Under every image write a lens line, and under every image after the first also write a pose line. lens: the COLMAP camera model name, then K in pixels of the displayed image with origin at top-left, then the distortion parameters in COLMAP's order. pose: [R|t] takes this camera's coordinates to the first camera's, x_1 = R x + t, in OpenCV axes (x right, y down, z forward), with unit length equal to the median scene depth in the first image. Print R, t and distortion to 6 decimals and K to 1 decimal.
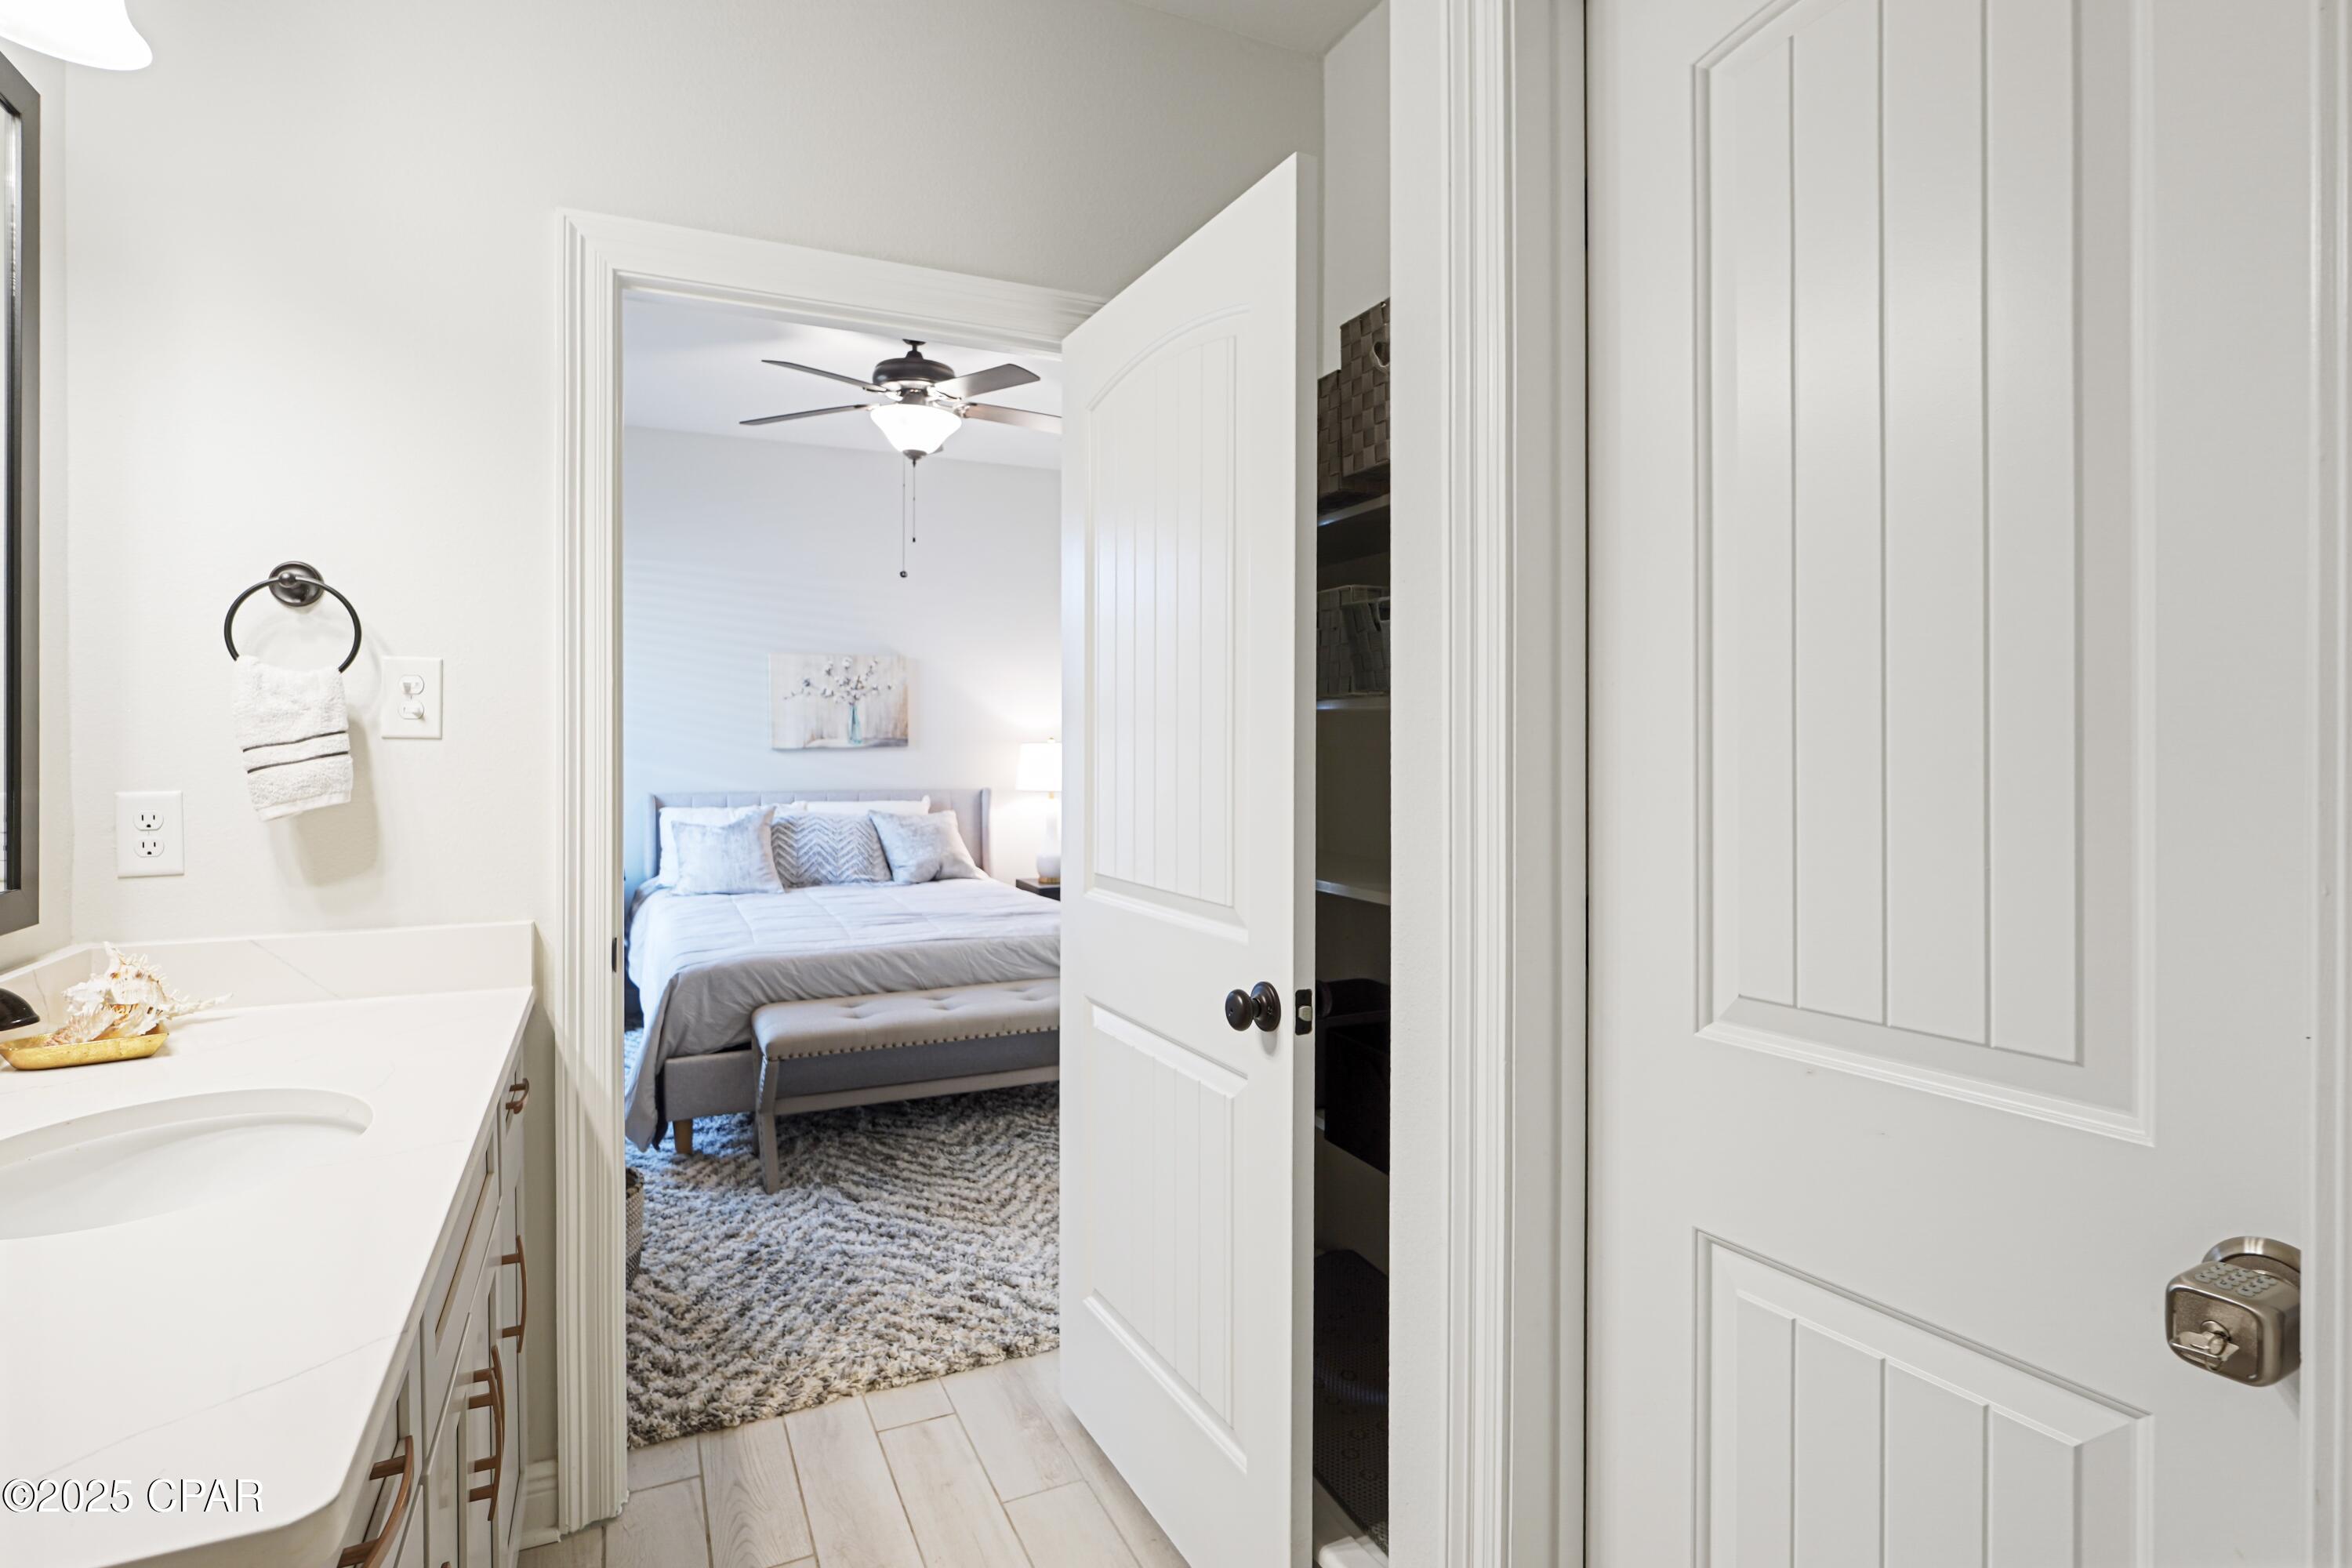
lens RADIAL K [[1157.2, 0, 1175.5], [0, 1157.2, 766.4], [0, 0, 1]] dist [-0.011713, 0.003577]
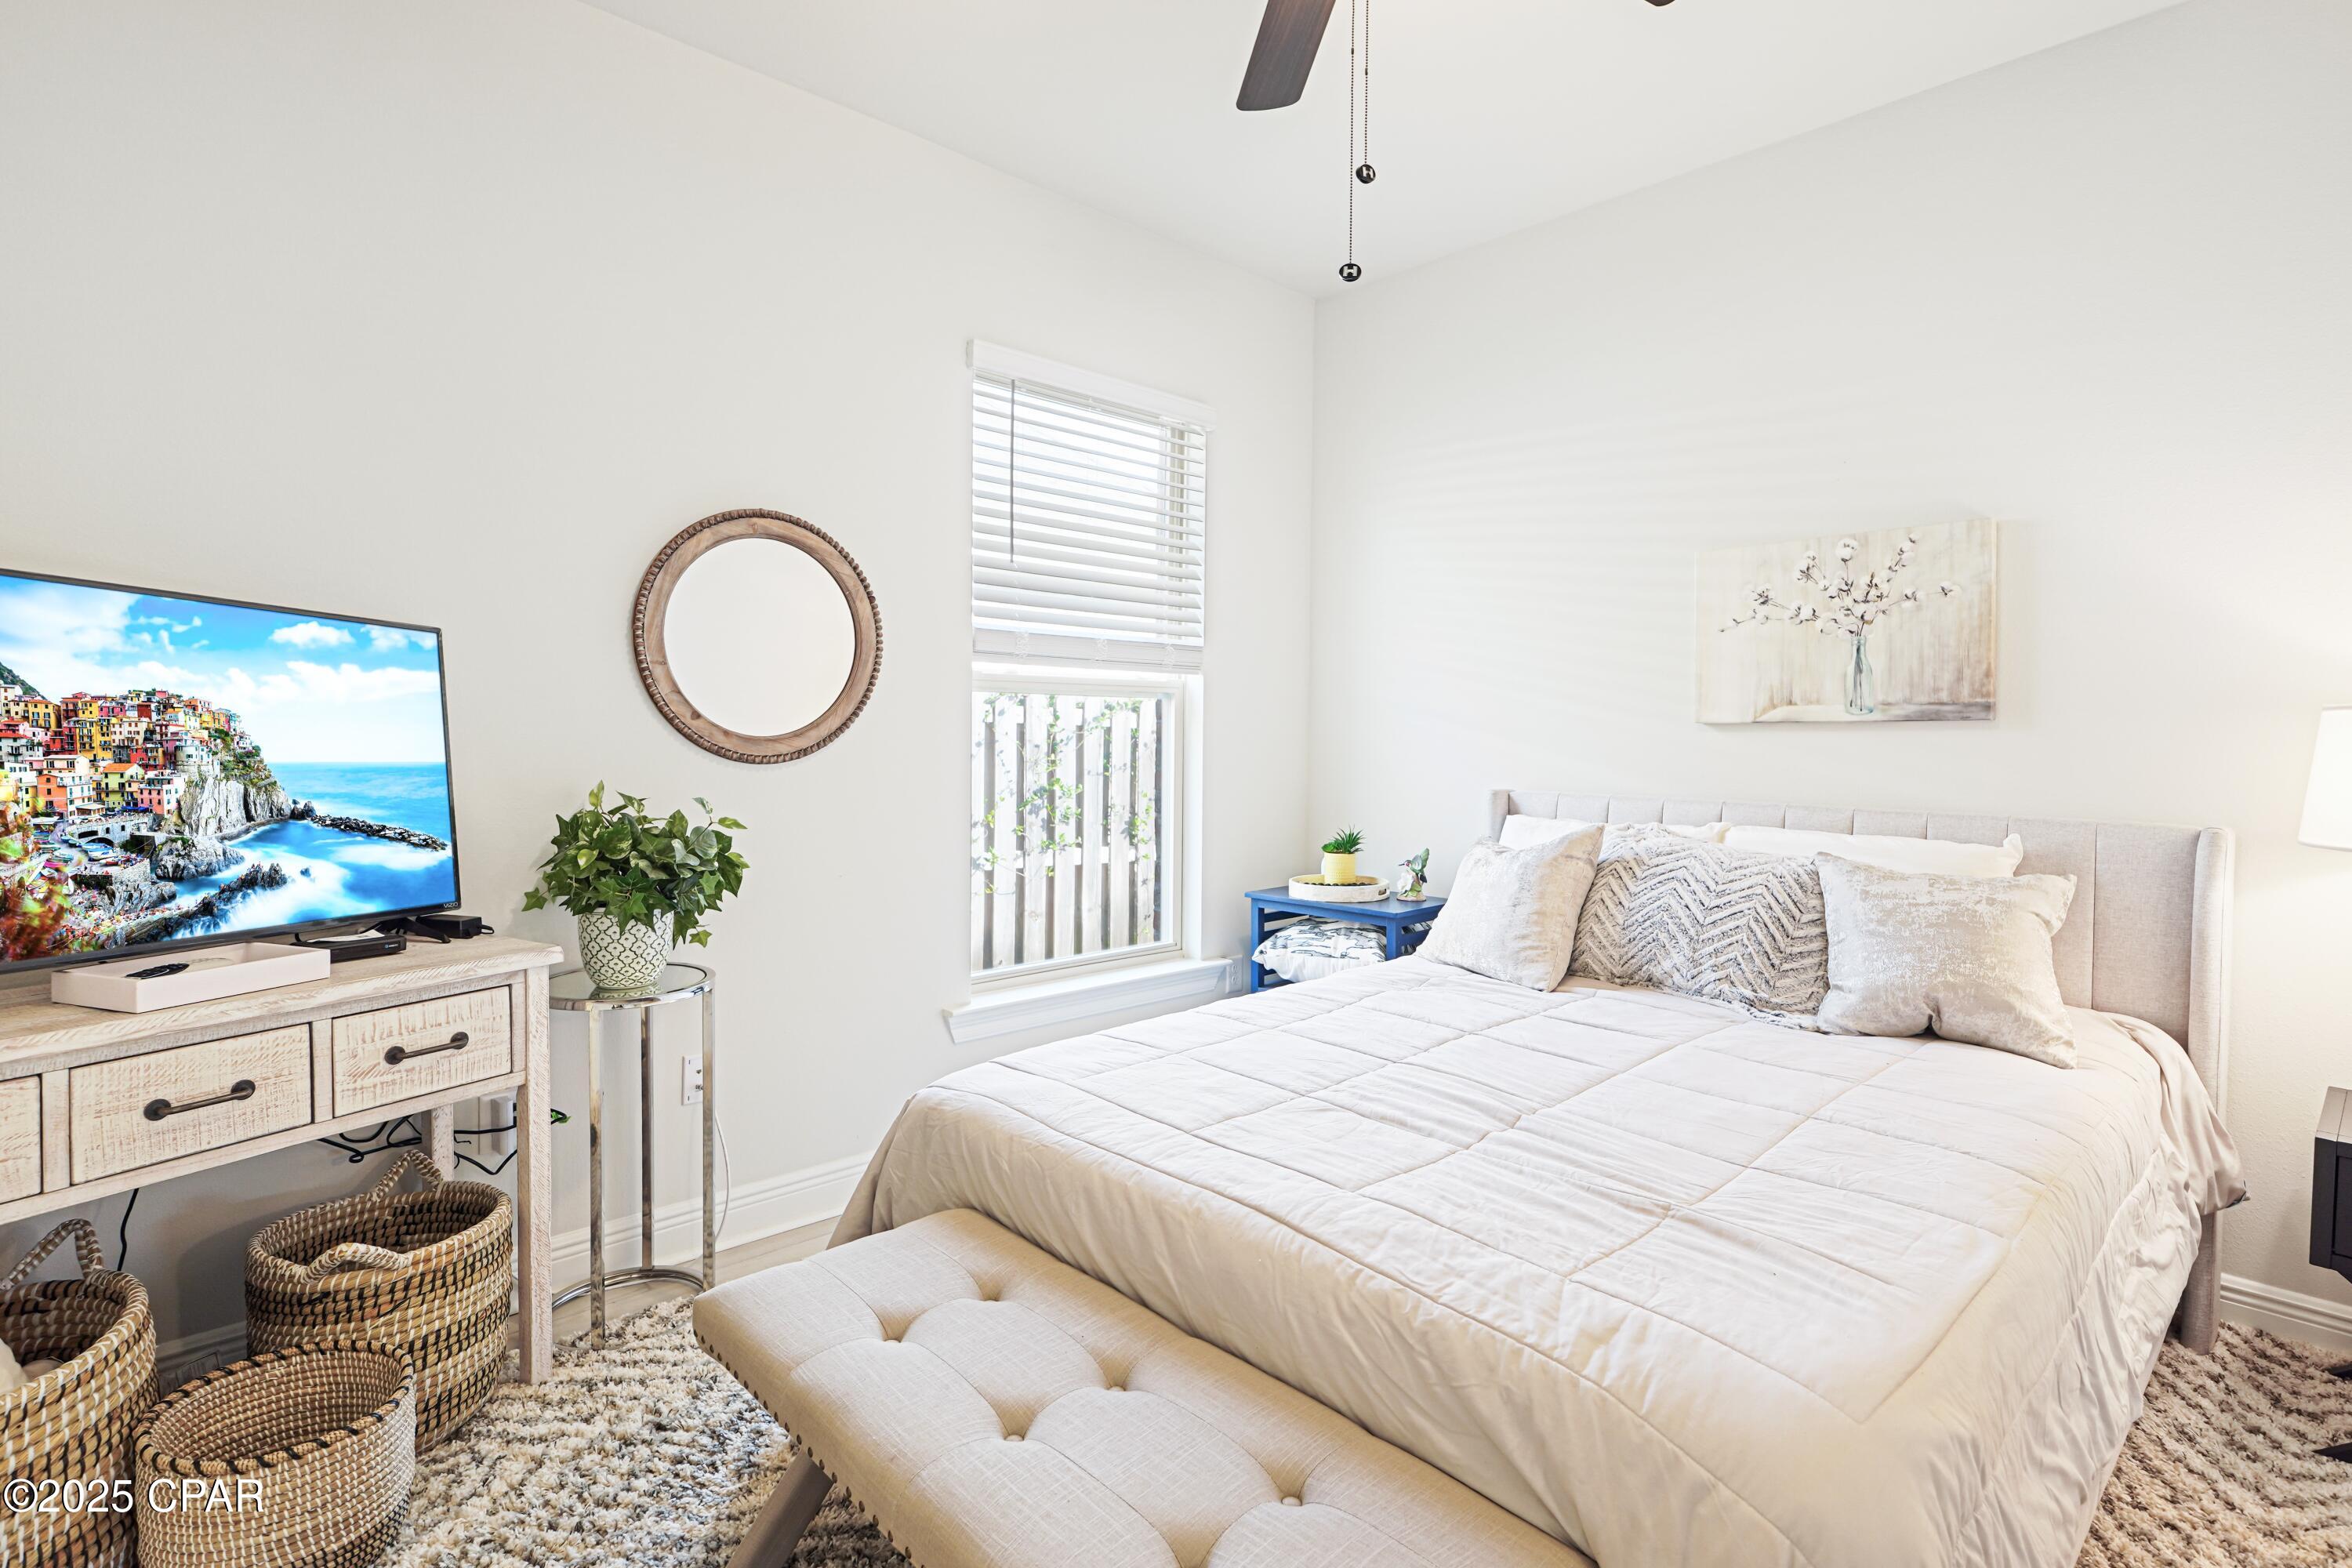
lens RADIAL K [[1157.2, 0, 1179.5], [0, 1157.2, 739.7], [0, 0, 1]] dist [-0.011713, 0.003577]
pose [[0.309683, 0.012927, -0.950752, 0.096393], [-0.027235, 0.999618, 0.004720, -0.003108], [0.950450, 0.024433, 0.309916, 0.578849]]
